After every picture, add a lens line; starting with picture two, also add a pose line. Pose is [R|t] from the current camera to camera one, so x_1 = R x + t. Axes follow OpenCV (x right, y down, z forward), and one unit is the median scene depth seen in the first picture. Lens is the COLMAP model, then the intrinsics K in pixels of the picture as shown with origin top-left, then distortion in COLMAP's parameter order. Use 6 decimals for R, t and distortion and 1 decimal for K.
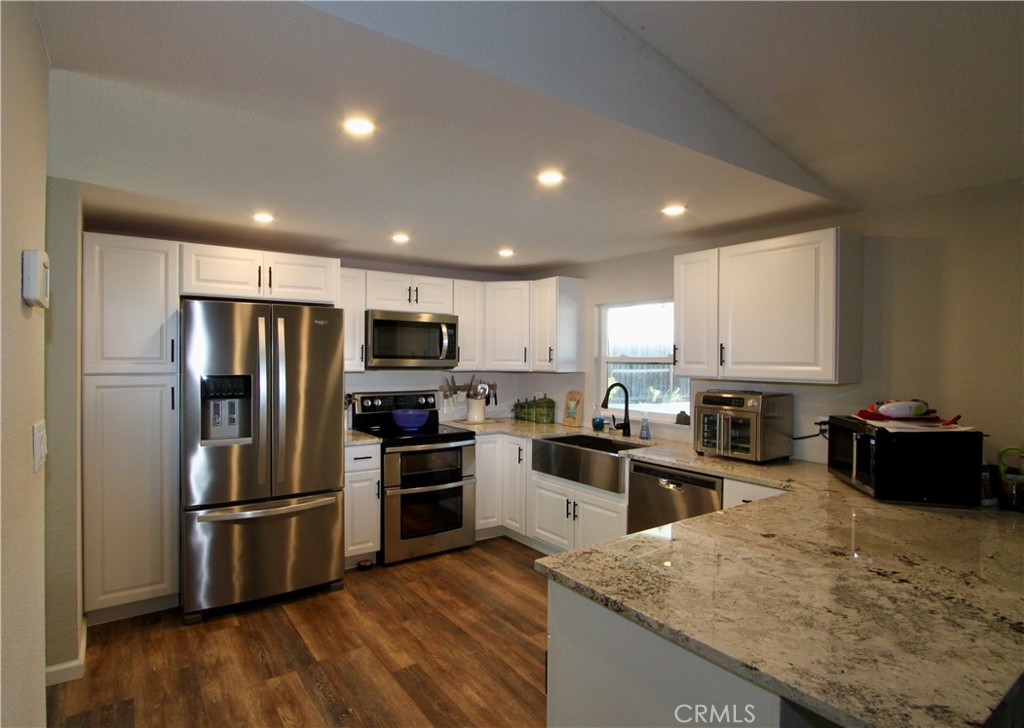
lens RADIAL K [[551.6, 0, 507.4], [0, 551.6, 363.2], [0, 0, 1]] dist [-0.001471, 0.000984]
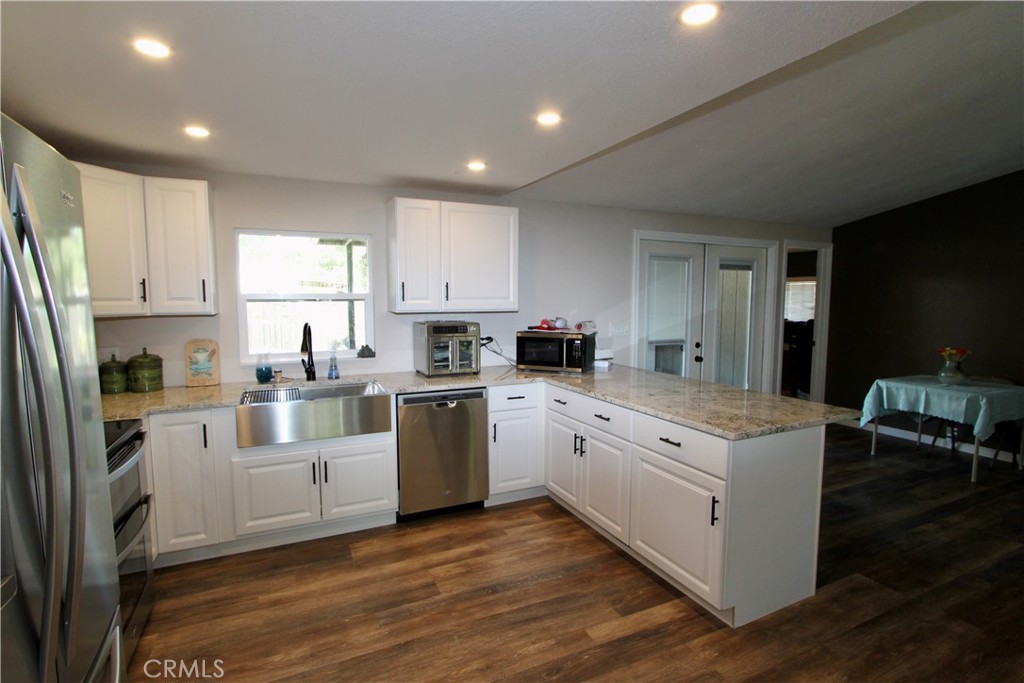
lens RADIAL K [[478.8, 0, 506.2], [0, 478.8, 338.9], [0, 0, 1]] dist [-0.013875, -0.000287]
pose [[0.176581, -0.089753, 0.980186, -0.519615], [0.011095, 0.995952, 0.089198, -0.003481], [-0.984224, -0.004875, 0.176862, 0.565460]]
